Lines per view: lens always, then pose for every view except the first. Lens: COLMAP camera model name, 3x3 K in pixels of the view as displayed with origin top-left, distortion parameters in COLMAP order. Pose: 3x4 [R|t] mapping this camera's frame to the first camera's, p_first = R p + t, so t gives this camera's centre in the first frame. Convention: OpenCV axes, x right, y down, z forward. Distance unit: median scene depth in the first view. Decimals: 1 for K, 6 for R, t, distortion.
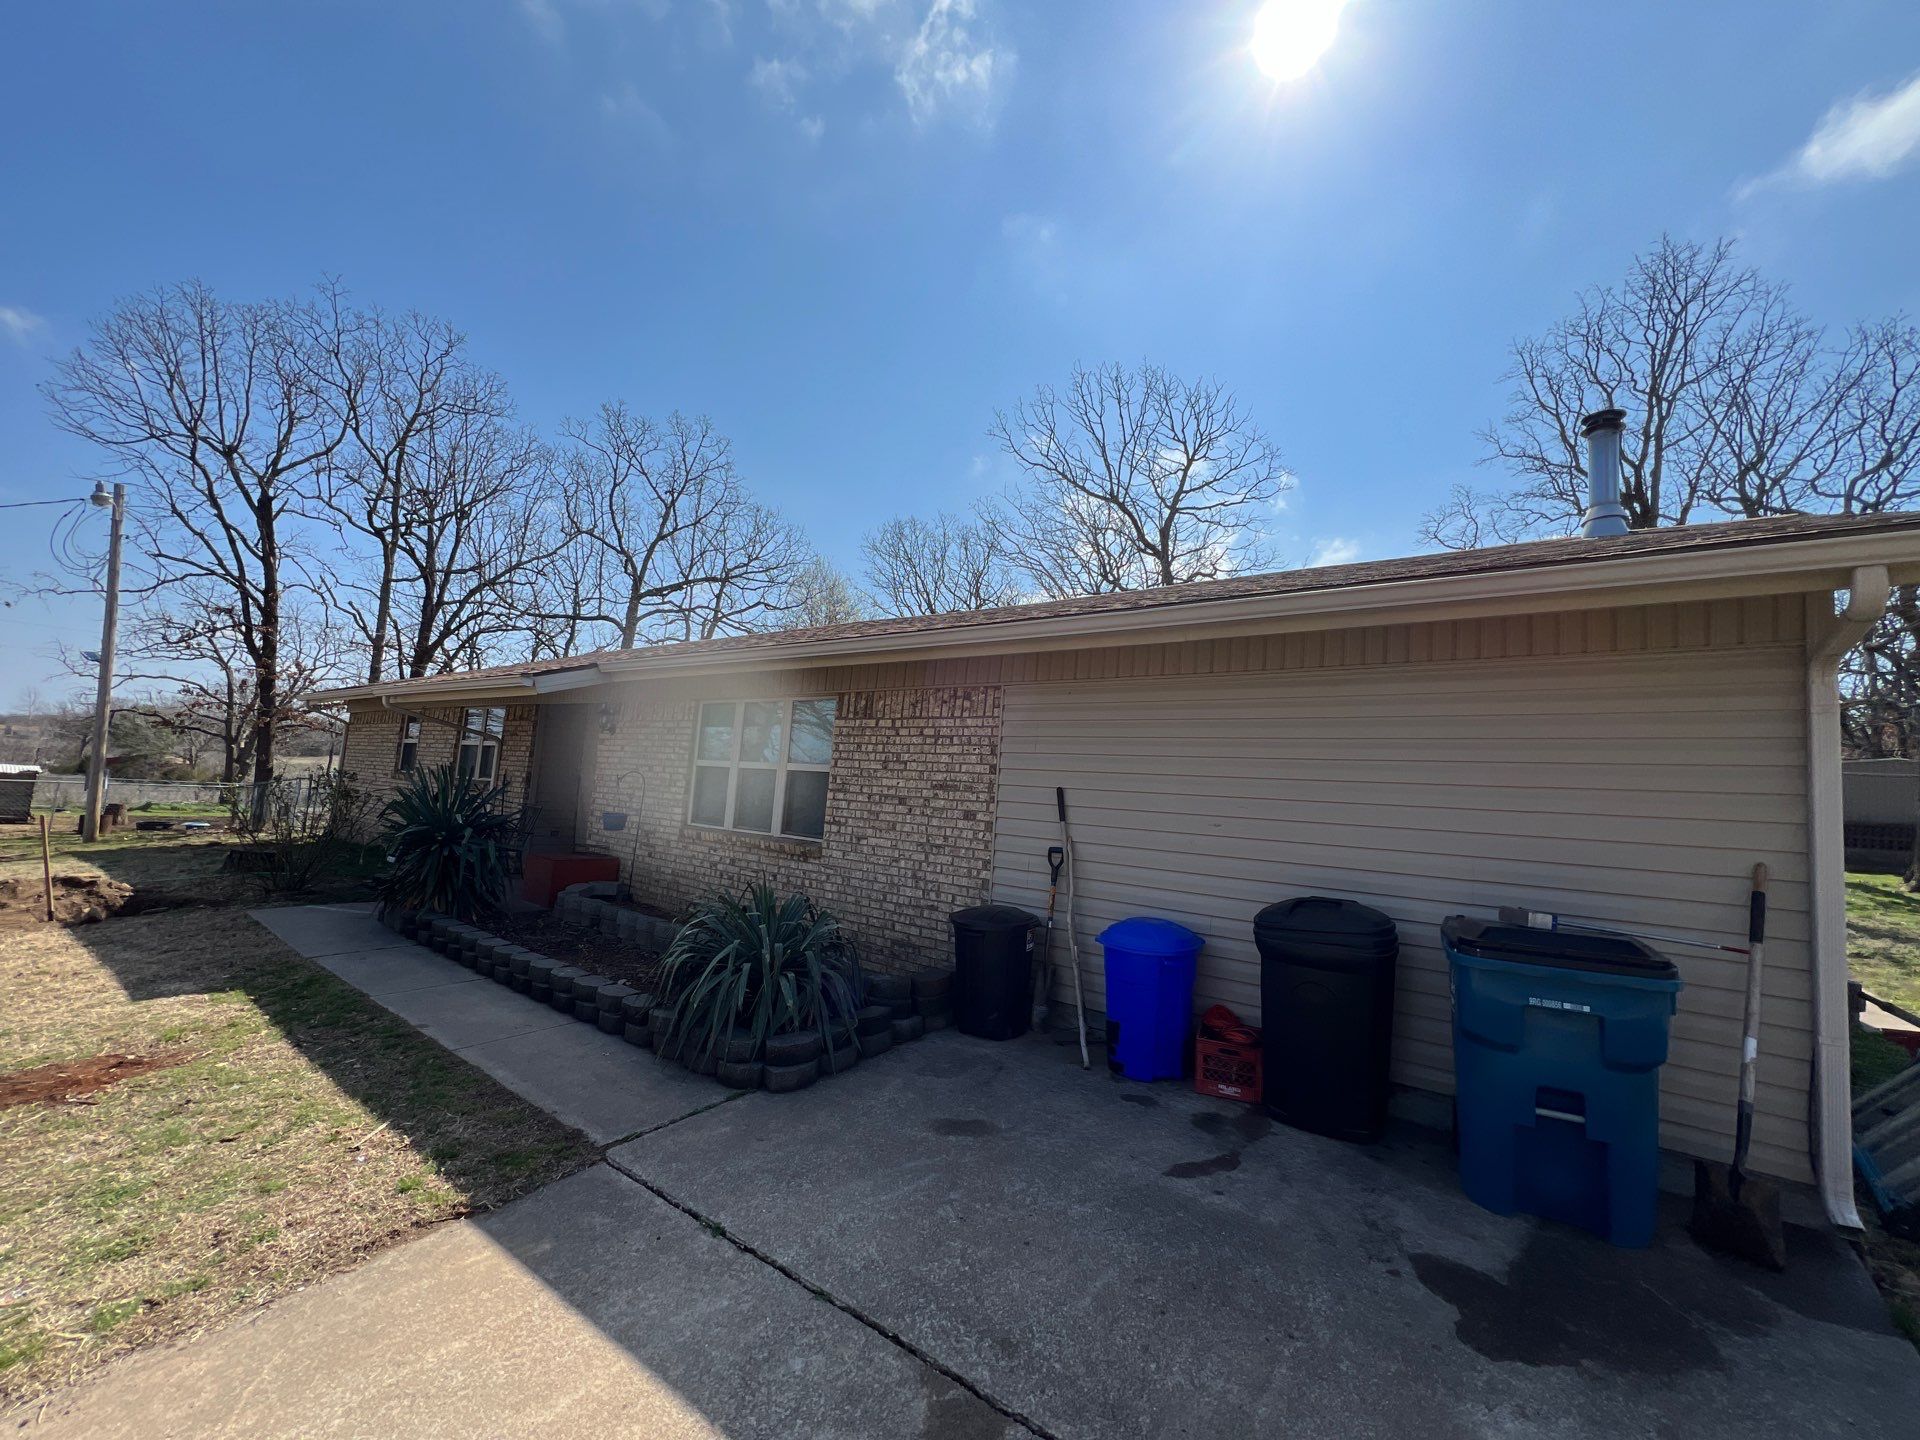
lens RADIAL K [[768.6, 0, 967.1], [0, 768.6, 721.8], [0, 0, 1]] dist [-0.001813, 0.000314]
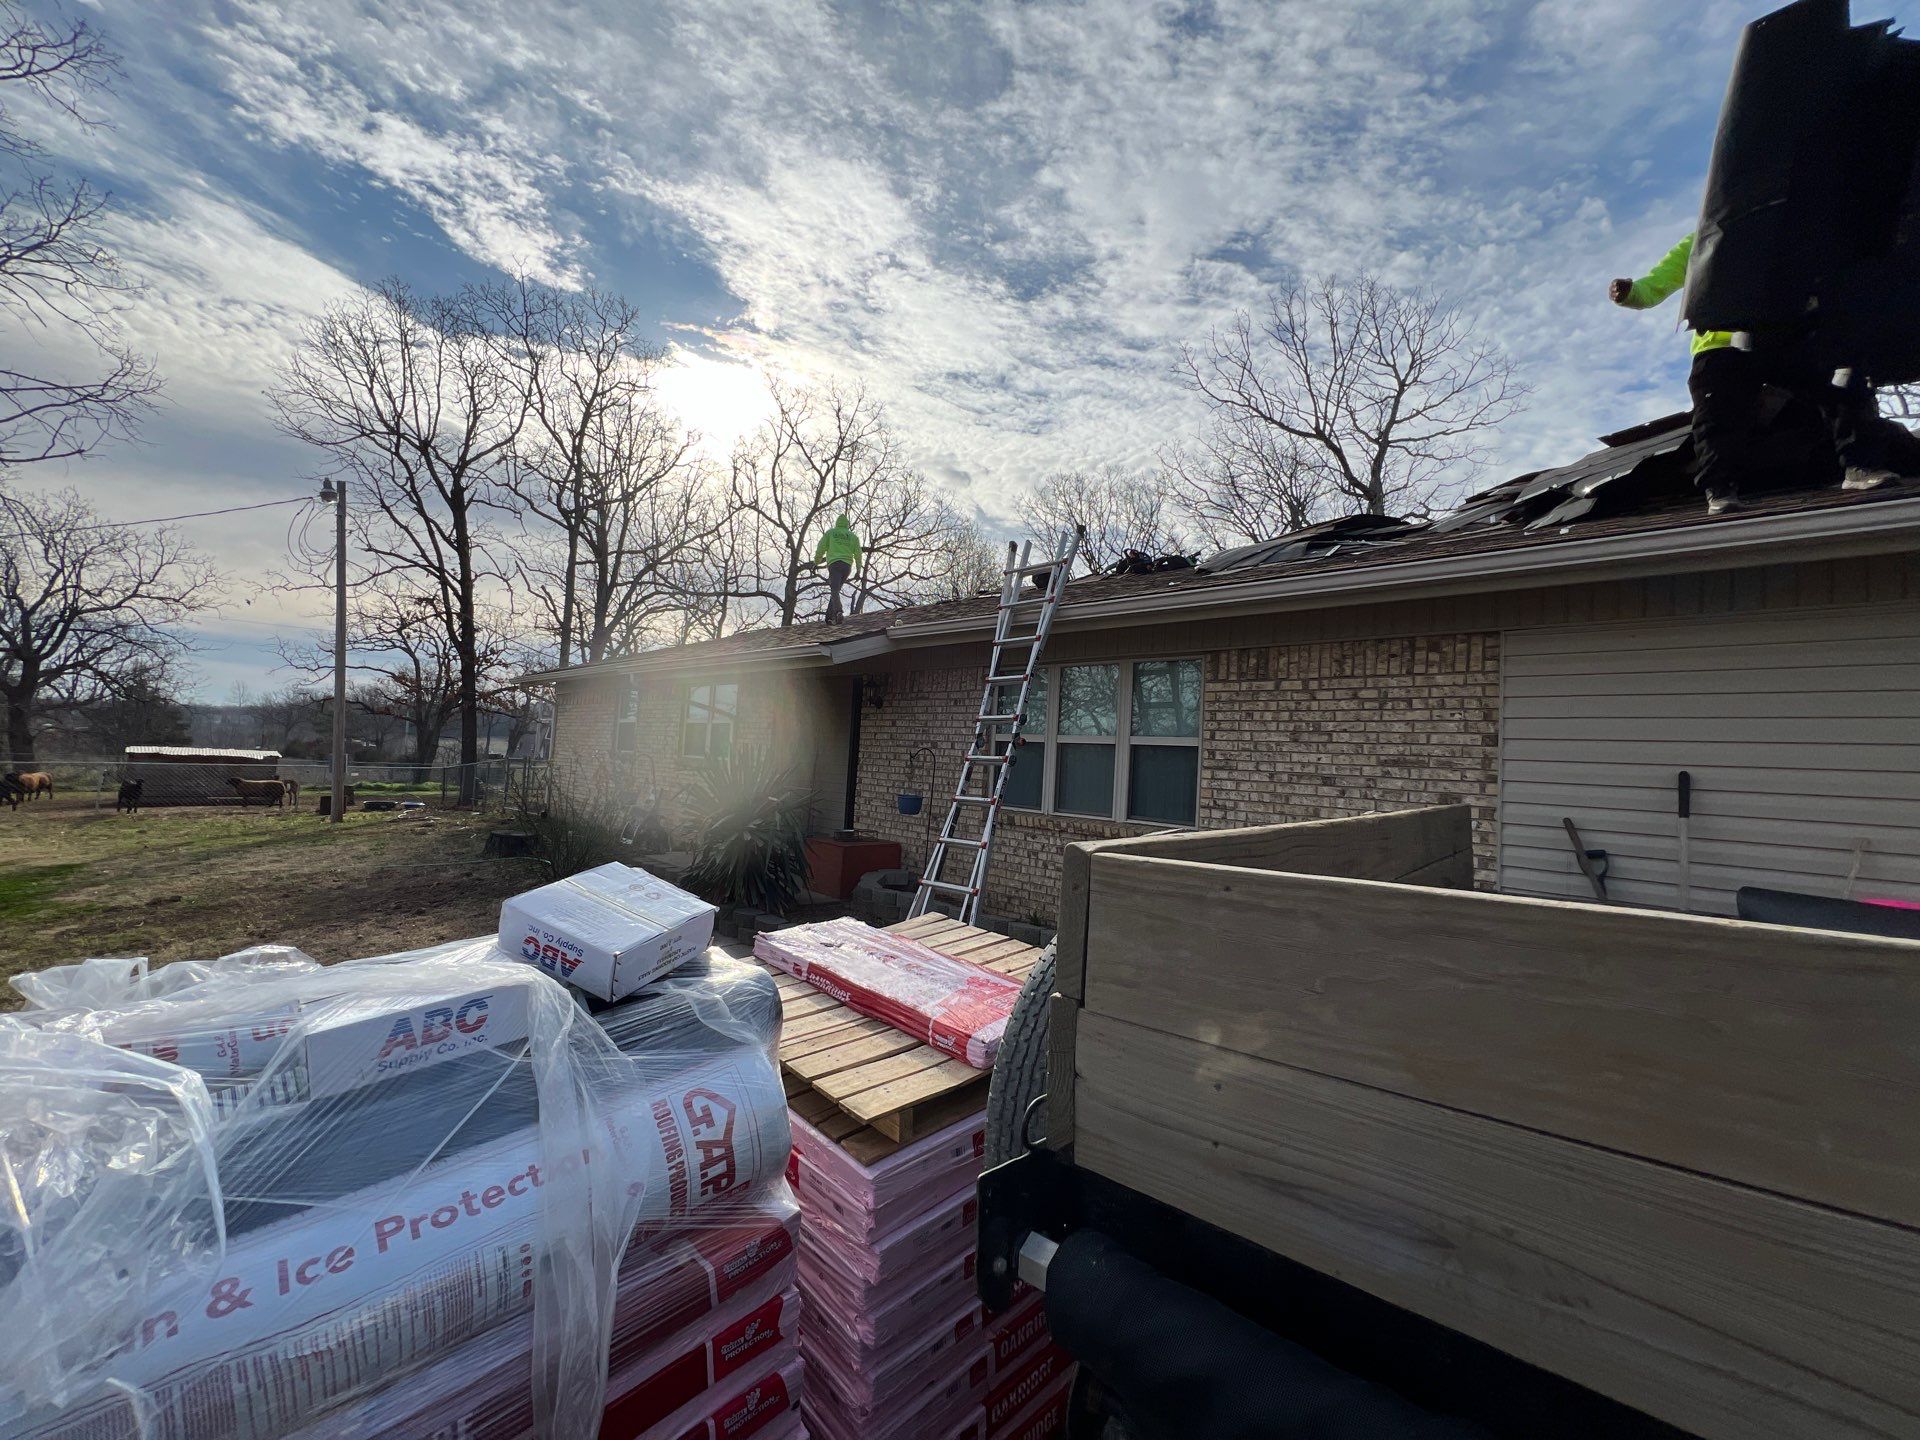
lens RADIAL K [[767.3, 0, 963.7], [0, 767.3, 719.1], [0, 0, 1]] dist [-0.000968, 0.000109]
pose [[0.991696, -0.021556, -0.126785, -0.142391], [0.026069, 0.999080, 0.034045, 0.000434], [0.125935, -0.037067, 0.991346, 0.062331]]
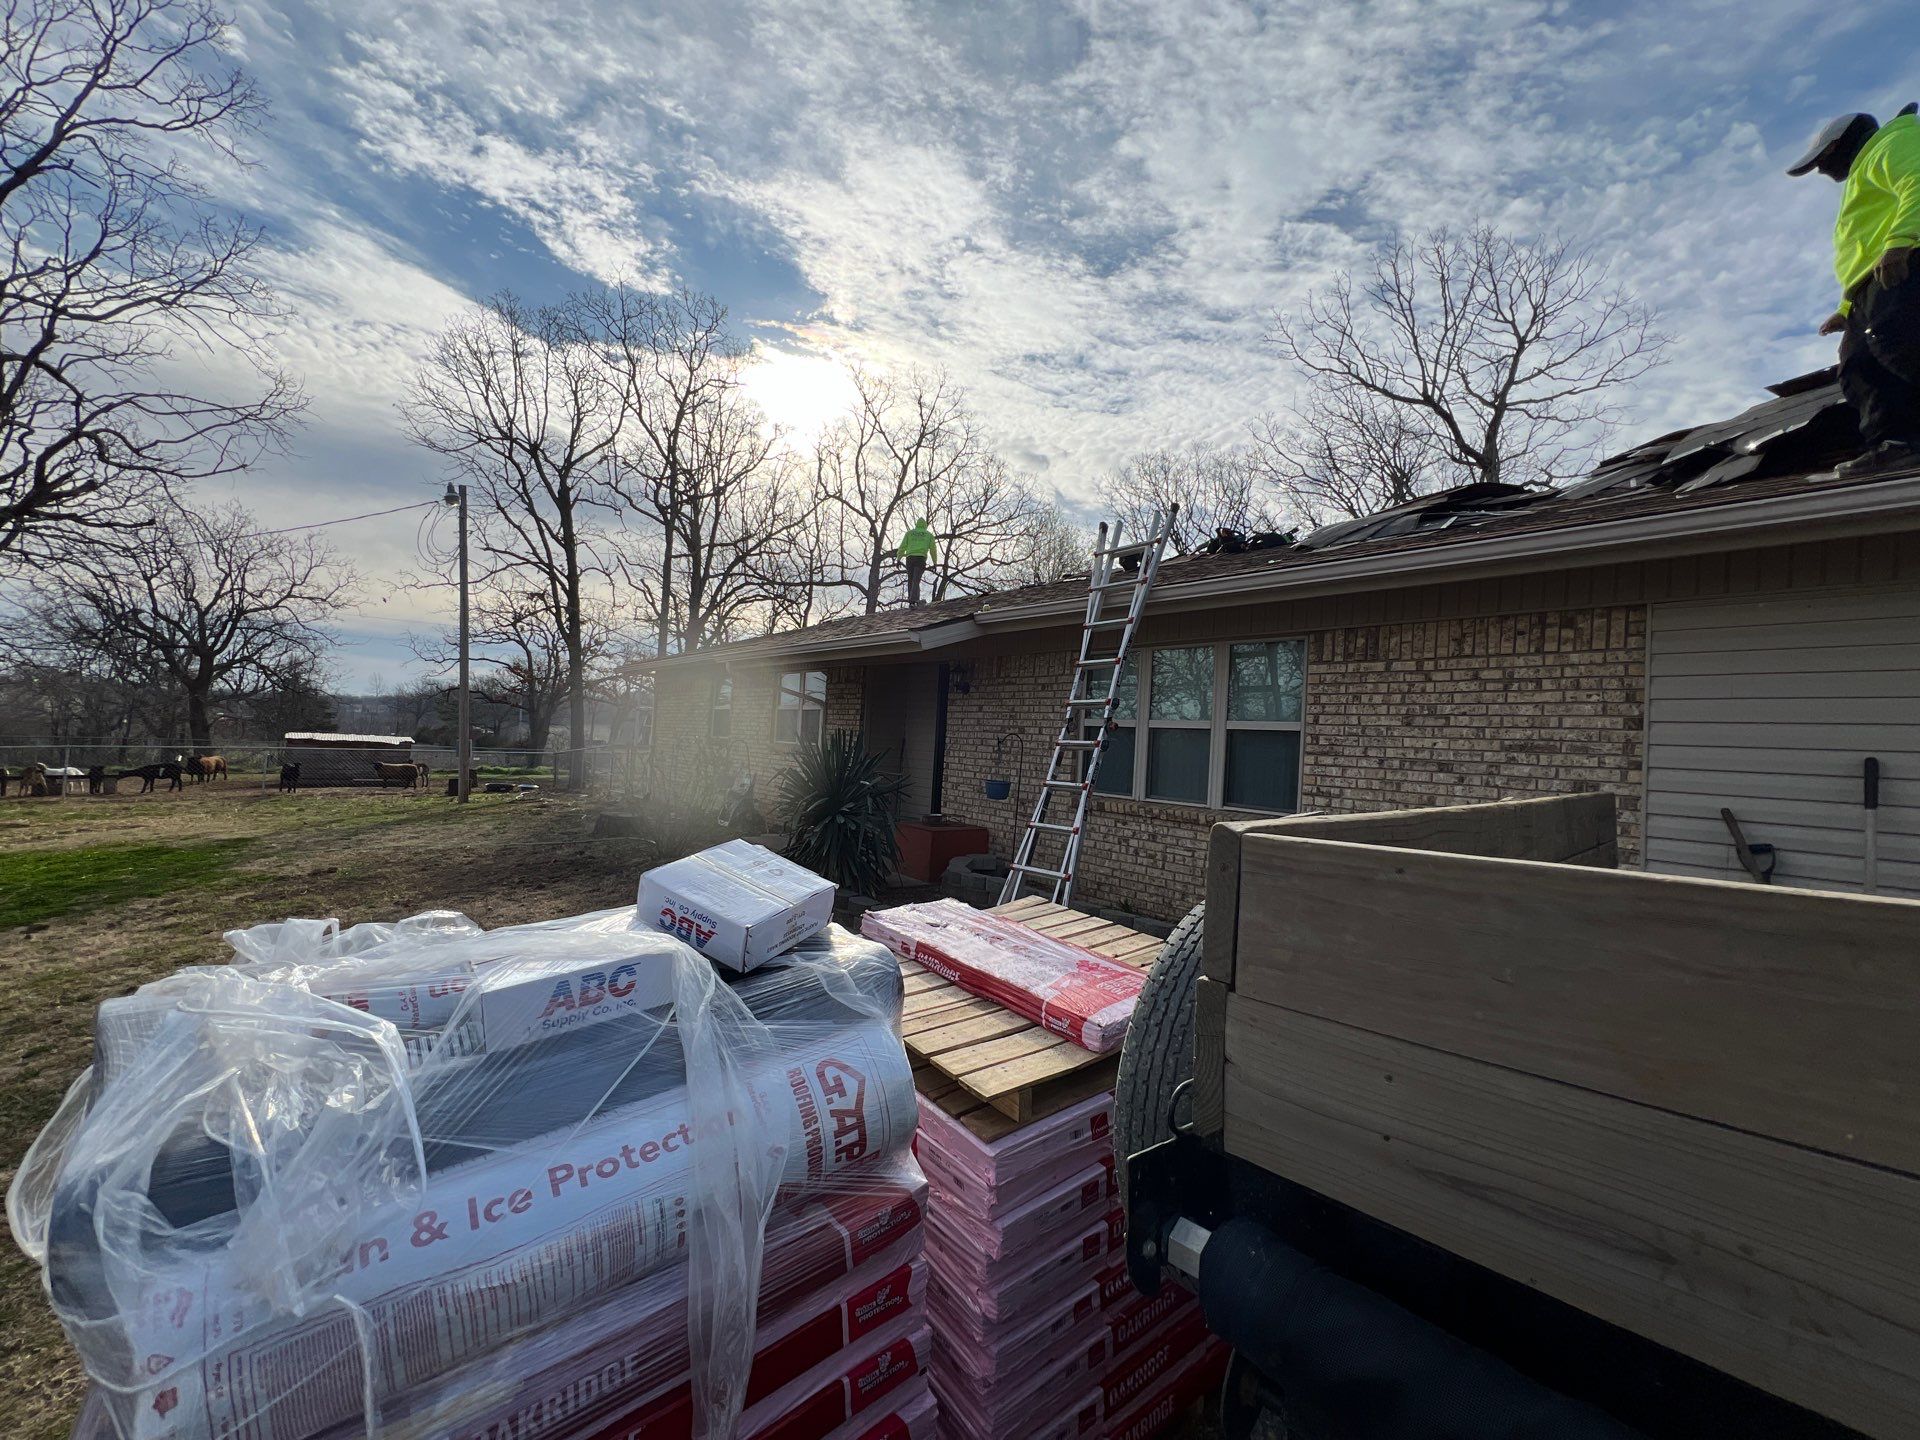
lens RADIAL K [[767.3, 0, 963.7], [0, 767.3, 719.1], [0, 0, 1]] dist [-0.000968, 0.000109]
pose [[0.973218, -0.021651, -0.228860, -0.147490], [0.033630, 0.998253, 0.048572, 0.001155], [0.227409, -0.054968, 0.972247, 0.062157]]
